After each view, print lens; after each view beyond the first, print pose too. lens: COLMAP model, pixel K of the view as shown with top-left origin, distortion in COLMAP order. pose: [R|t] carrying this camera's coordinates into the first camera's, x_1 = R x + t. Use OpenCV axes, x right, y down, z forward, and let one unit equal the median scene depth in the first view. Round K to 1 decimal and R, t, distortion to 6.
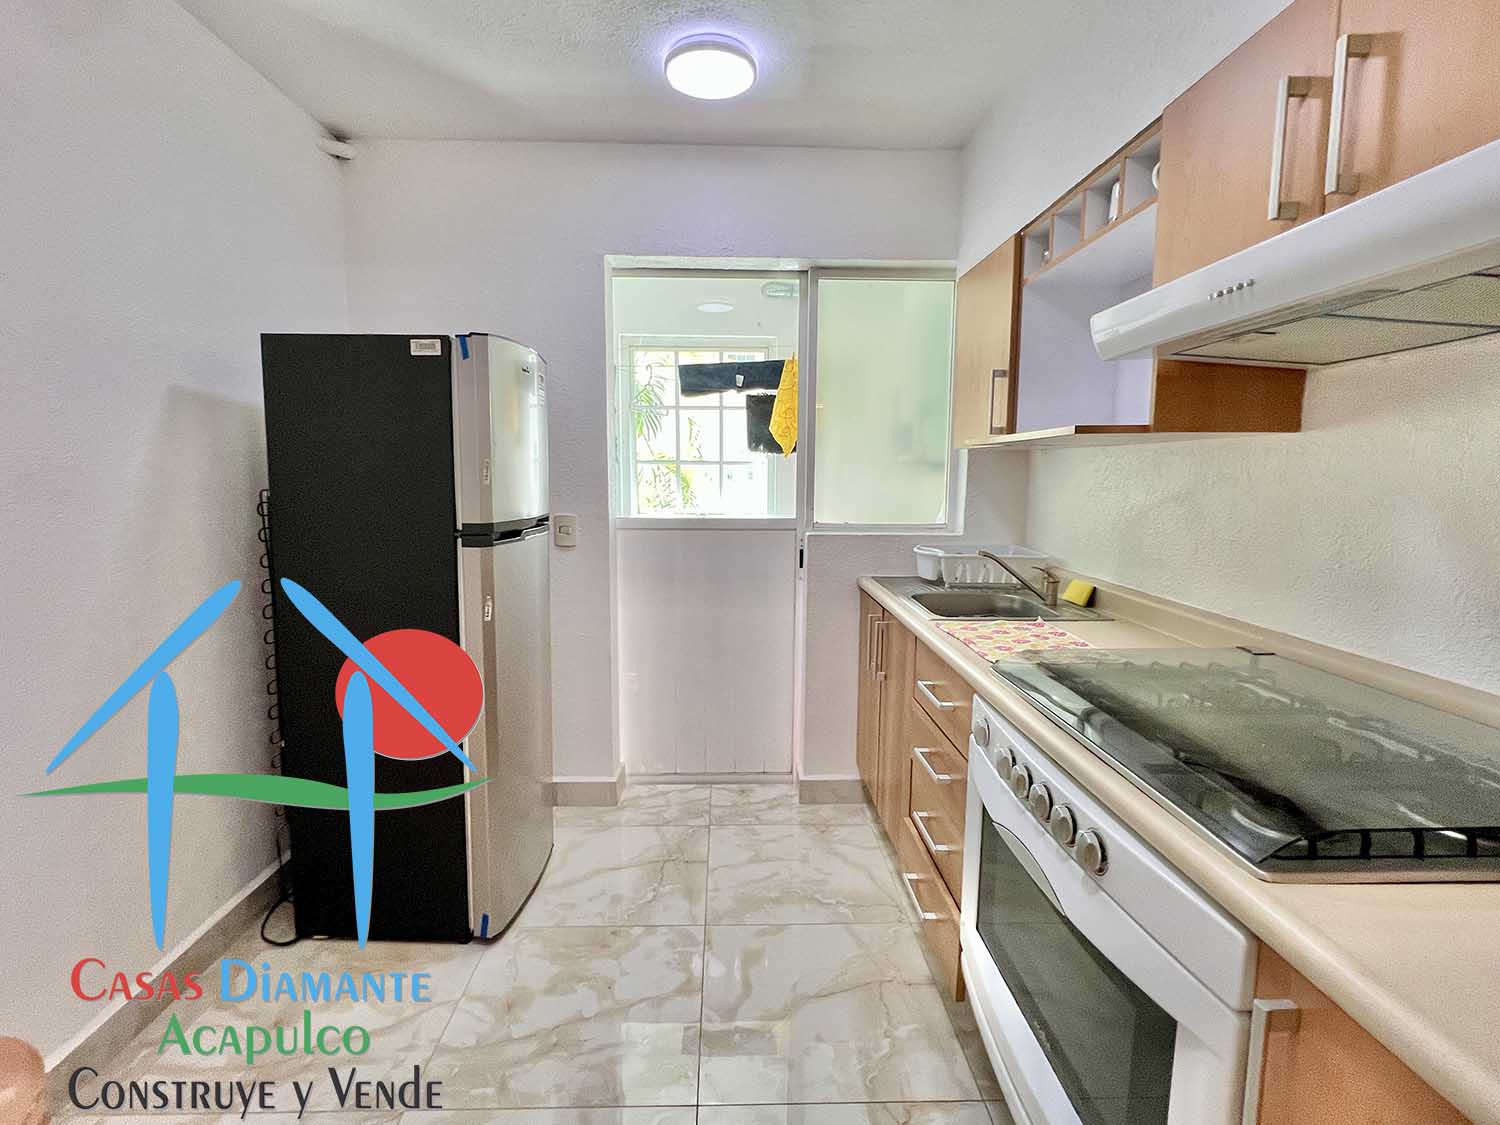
lens RADIAL K [[726.0, 0, 750.0], [0, 726.0, 562.5], [0, 0, 1]] dist [0.000574, 0.000075]
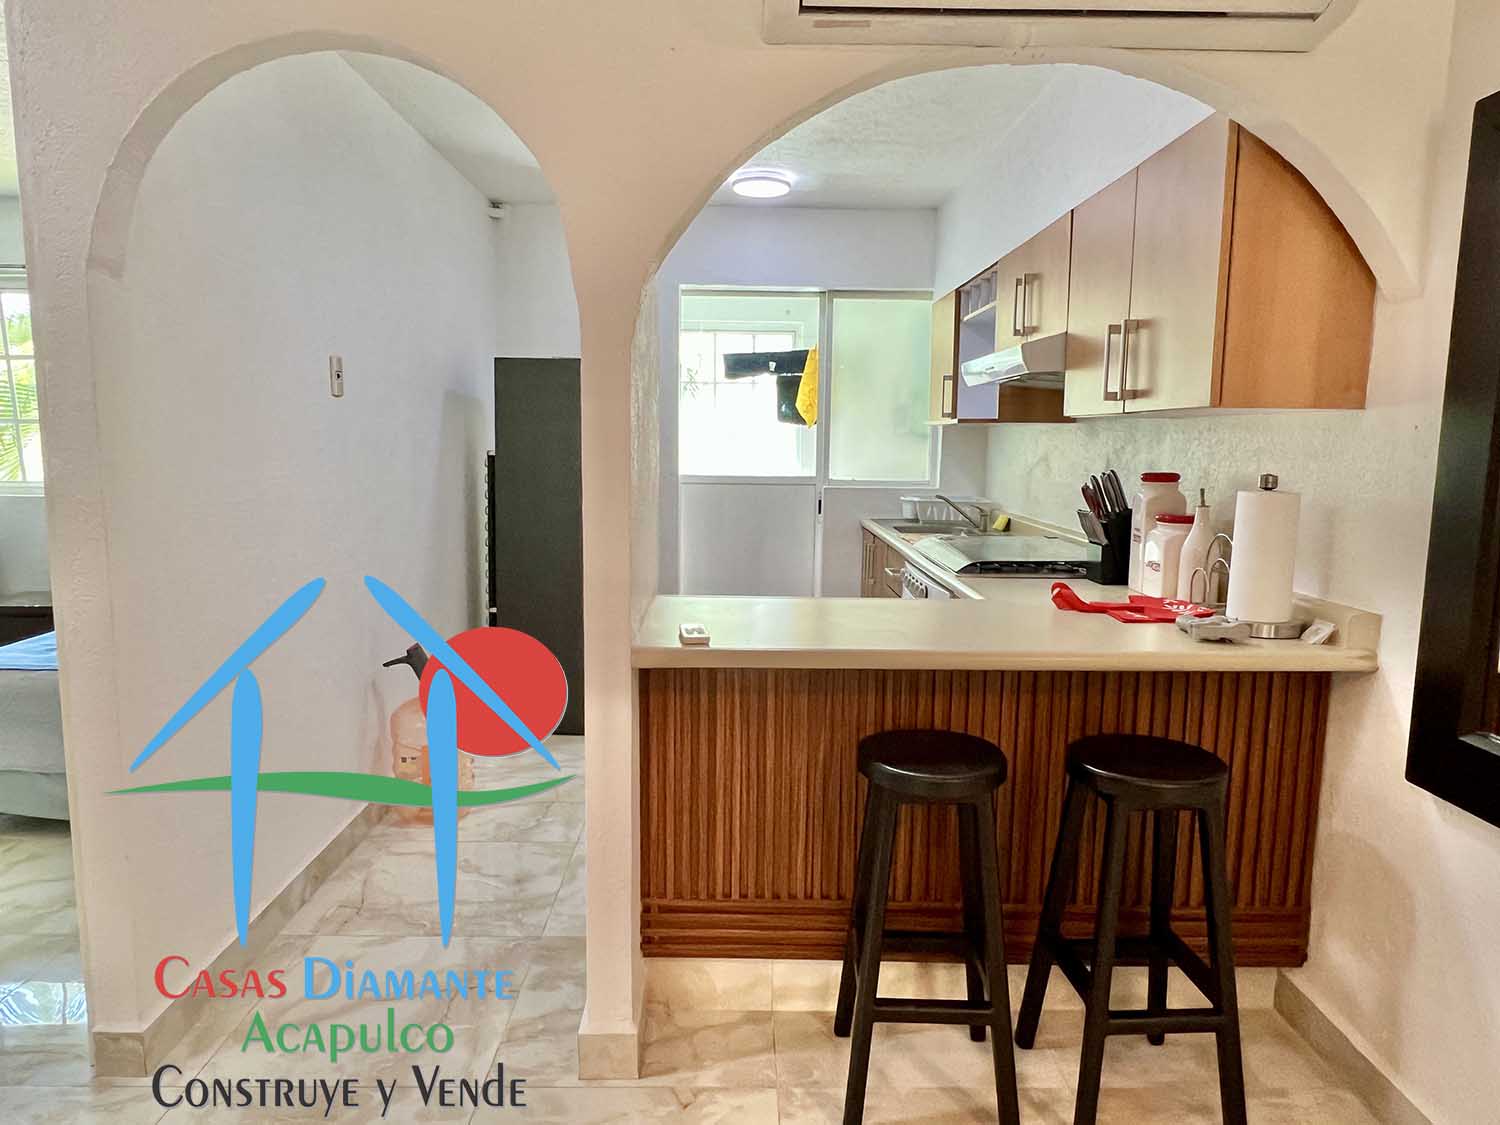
lens RADIAL K [[995.0, 0, 750.0], [0, 995.0, 562.5], [0, 0, 1]] dist [-0.003689, -0.000440]
pose [[0.999822, 0.006959, -0.017518, -0.024004], [-0.006898, 0.999970, 0.003565, 0.093071], [0.017542, -0.003444, 0.999840, -0.830961]]
